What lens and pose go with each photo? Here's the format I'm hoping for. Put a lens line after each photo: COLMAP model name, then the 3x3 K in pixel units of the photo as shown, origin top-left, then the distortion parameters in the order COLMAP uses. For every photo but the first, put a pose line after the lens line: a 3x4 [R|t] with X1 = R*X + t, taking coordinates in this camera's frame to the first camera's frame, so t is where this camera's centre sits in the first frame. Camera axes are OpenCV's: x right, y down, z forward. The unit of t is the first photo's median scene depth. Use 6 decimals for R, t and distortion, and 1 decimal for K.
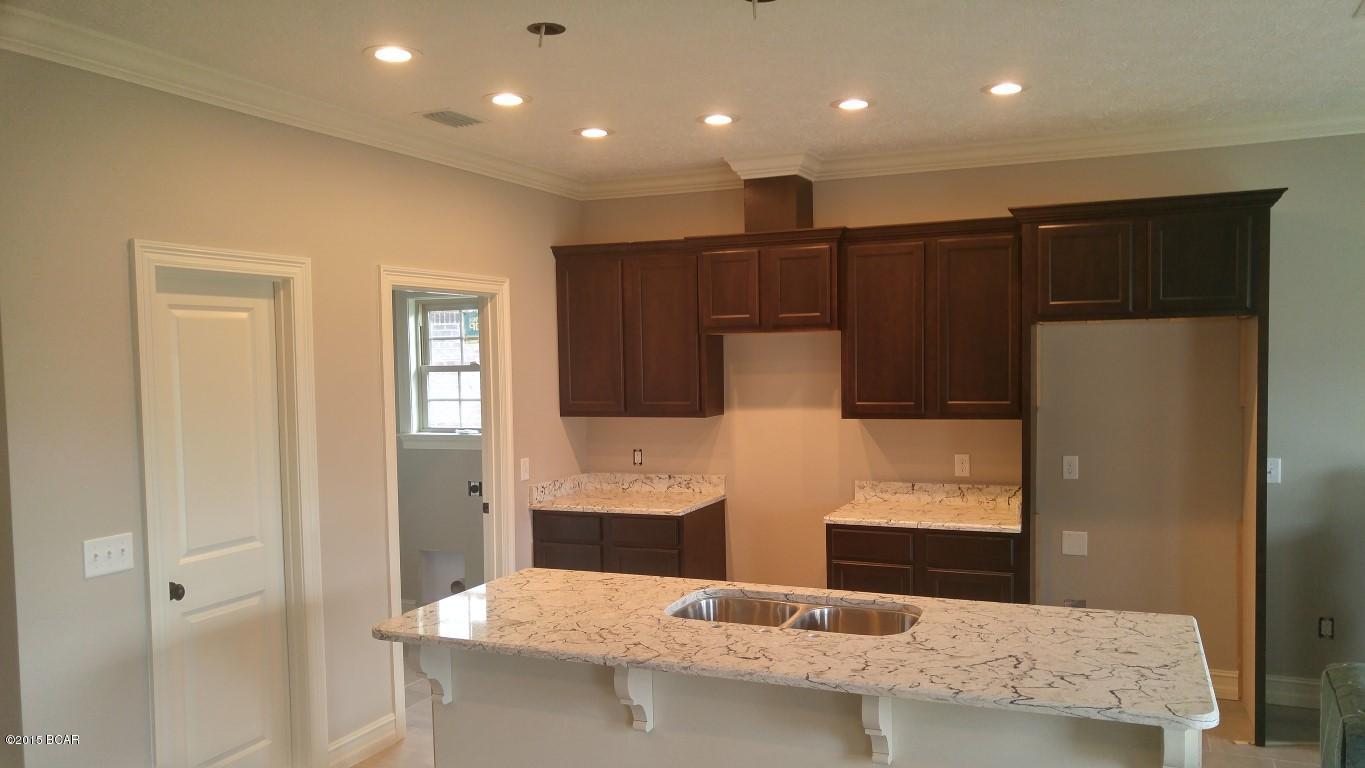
lens RADIAL K [[1008.4, 0, 680.8], [0, 1008.4, 397.6], [0, 0, 1]] dist [0.035061, -0.131310]
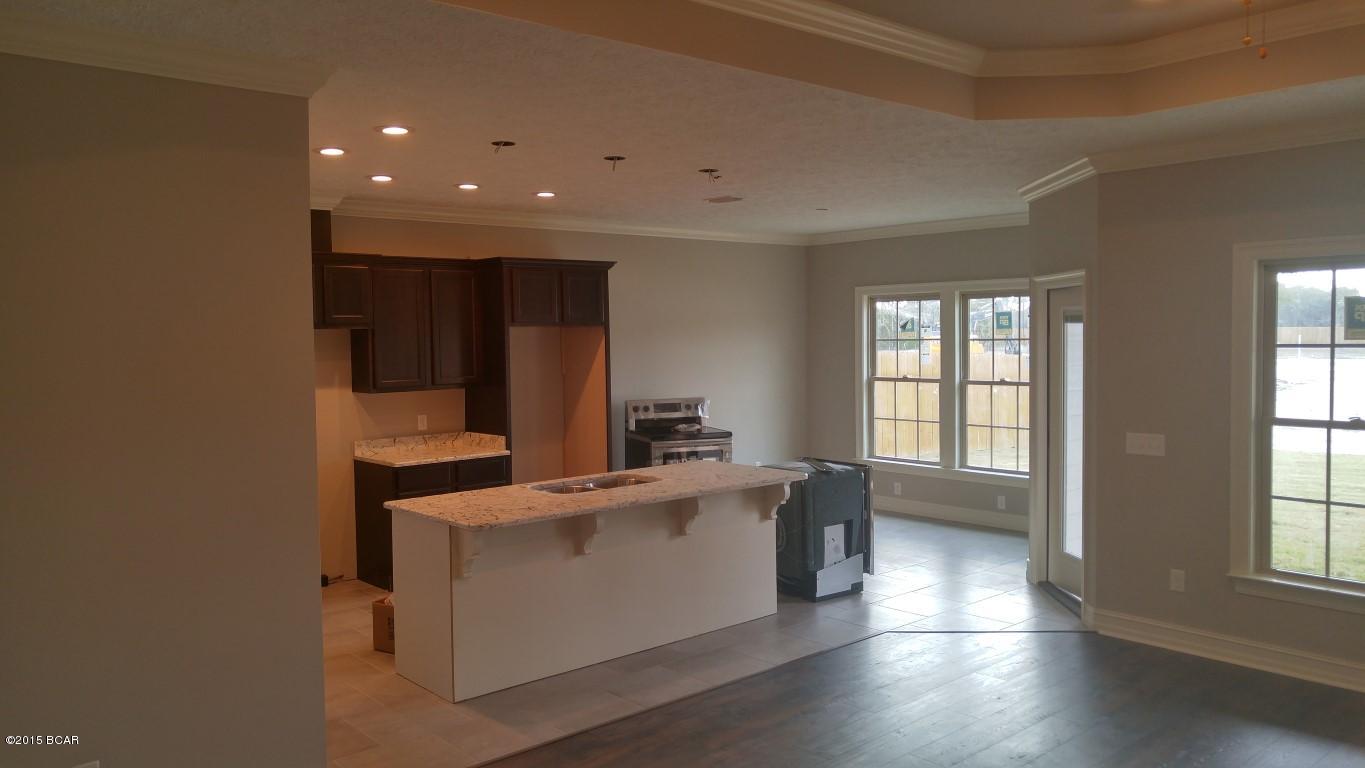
lens RADIAL K [[1022.5, 0, 682.5], [0, 1022.5, 384.0], [0, 0, 1]] dist [-0.001275, -0.000008]
pose [[0.410292, -0.031755, 0.911401, -0.930541], [0.040960, 0.999027, 0.016369, 0.002544], [-0.911034, 0.030614, 0.411193, 0.047780]]
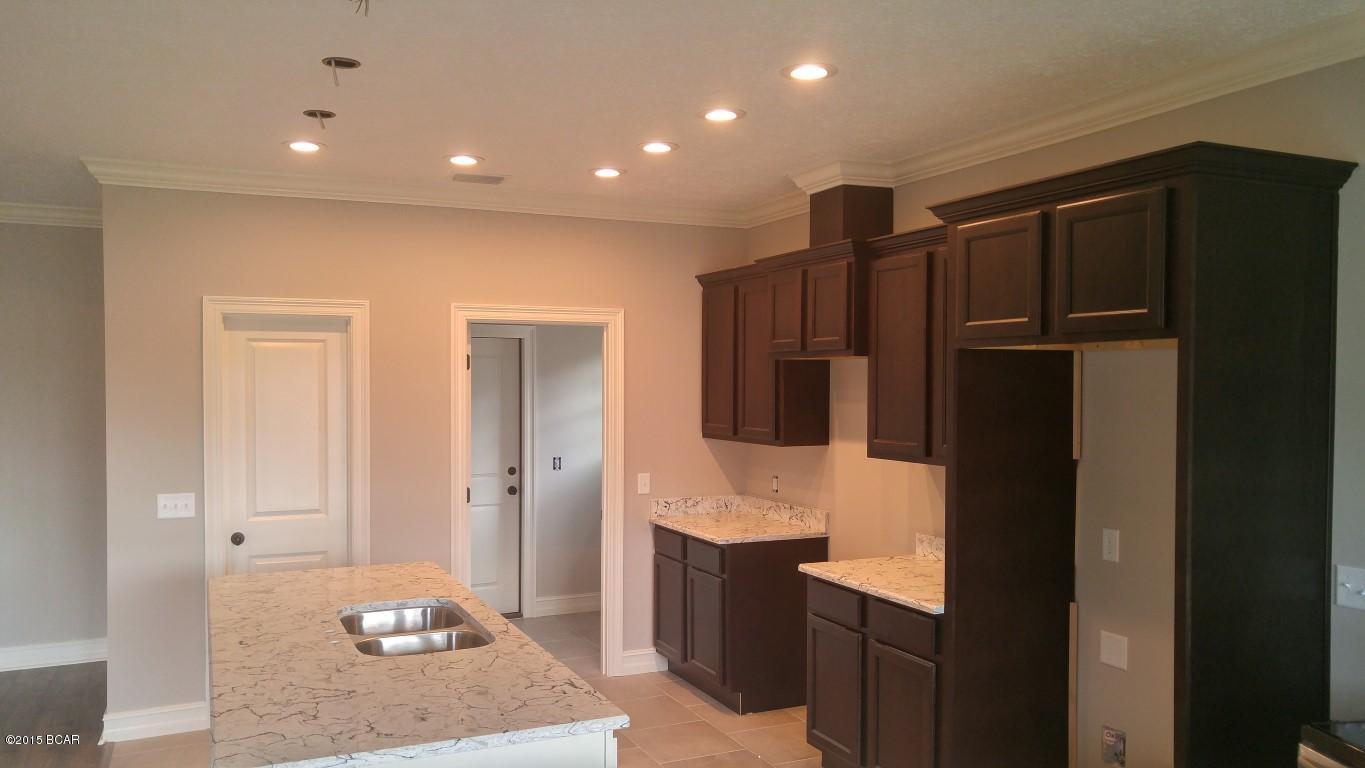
lens RADIAL K [[989.2, 0, 637.2], [0, 989.2, 386.4], [0, 0, 1]] dist [0.112114, -0.378019]
pose [[0.738499, 0.024089, -0.673824, 0.594561], [-0.043034, 0.999008, -0.011451, -0.022228], [0.672880, 0.037454, 0.738803, 0.227366]]
